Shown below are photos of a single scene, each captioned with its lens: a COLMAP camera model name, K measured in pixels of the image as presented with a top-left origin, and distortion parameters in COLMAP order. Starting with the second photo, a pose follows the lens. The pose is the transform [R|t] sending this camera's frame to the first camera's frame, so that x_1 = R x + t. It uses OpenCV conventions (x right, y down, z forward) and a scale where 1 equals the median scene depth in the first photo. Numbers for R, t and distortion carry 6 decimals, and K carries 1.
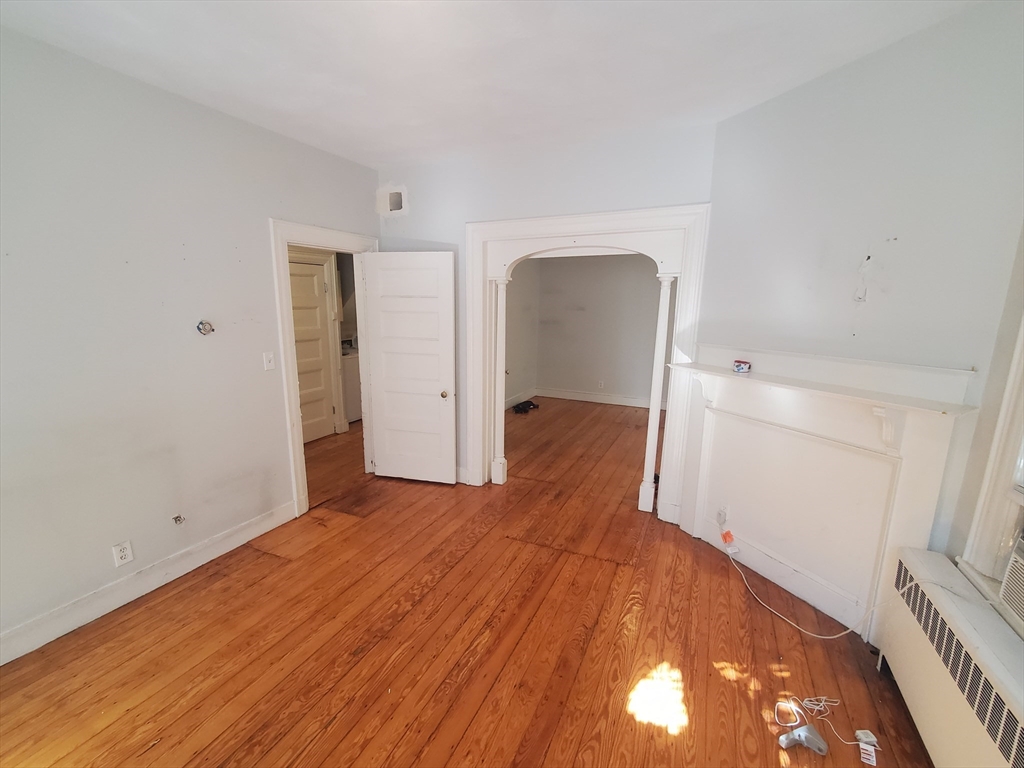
lens RADIAL K [[461.7, 0, 512.1], [0, 461.7, 387.8], [0, 0, 1]] dist [0.005552, -0.000004]
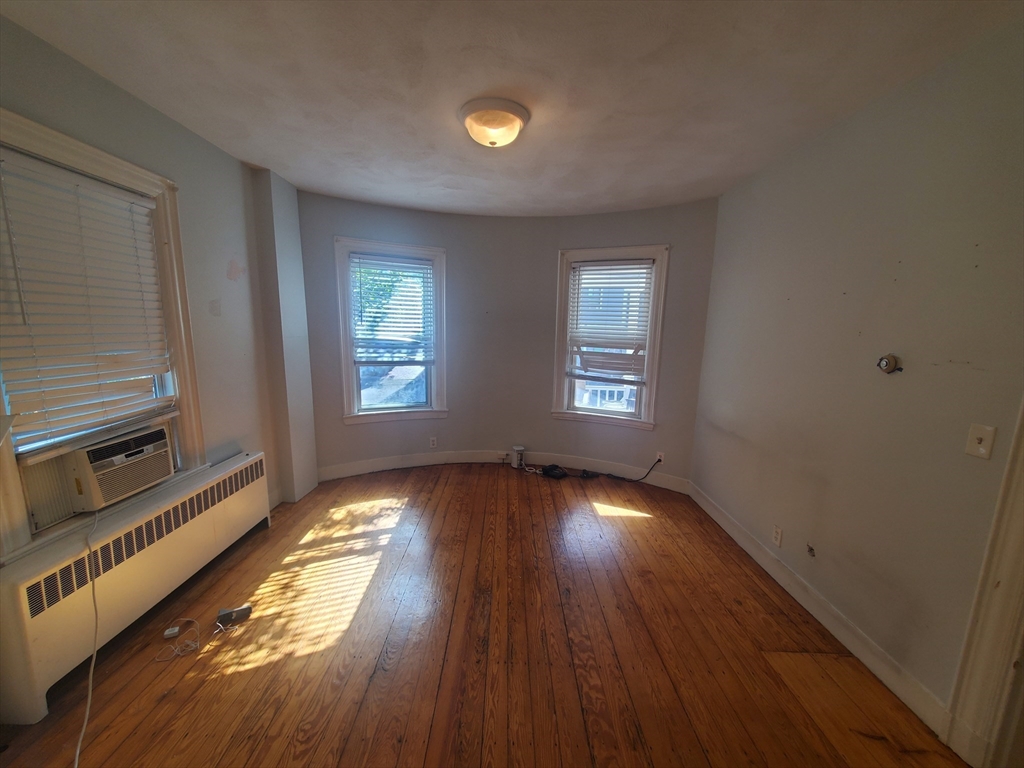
lens RADIAL K [[407.0, 0, 509.0], [0, 407.0, 389.0], [0, 0, 1]] dist [0.000695, -0.000006]
pose [[-0.912764, 0.030474, -0.407349, 0.200288], [-0.108997, 0.942888, 0.314772, -0.233812], [0.393677, 0.331712, -0.857313, 1.321590]]
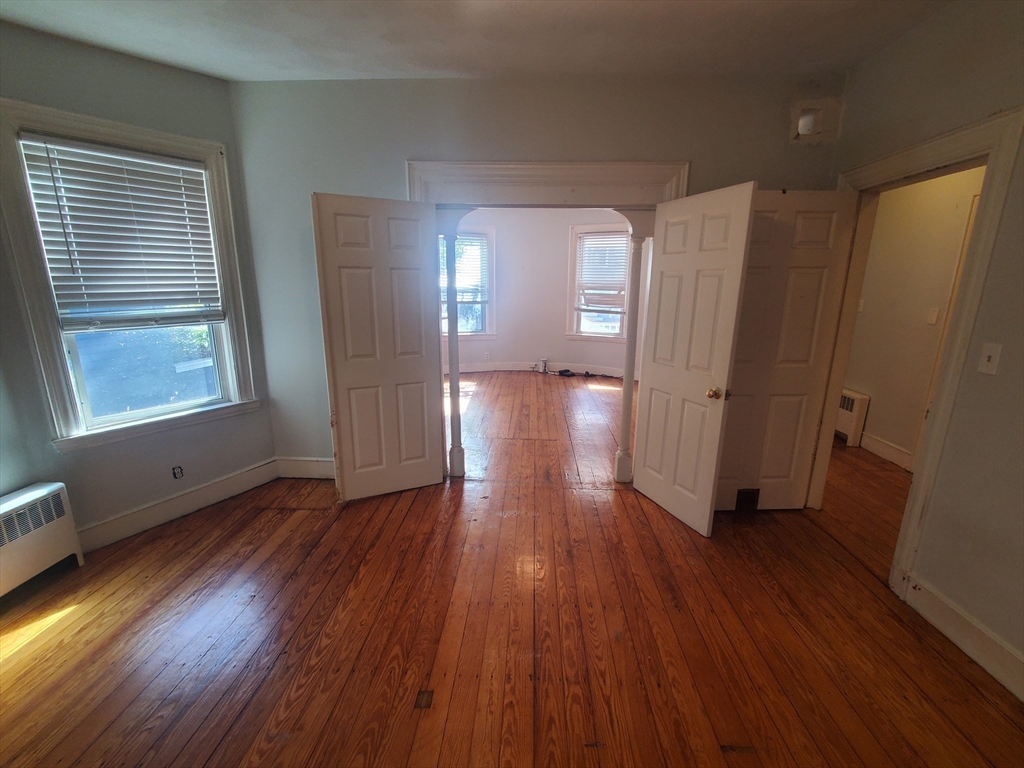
lens RADIAL K [[461.7, 0, 507.4], [0, 461.7, 389.5], [0, 0, 1]] dist [0.005552, -0.000004]
pose [[-0.934764, 0.065906, -0.349102, 0.695214], [-0.083130, 0.914787, 0.395291, -0.418221], [0.345406, 0.398524, -0.849631, 2.380721]]
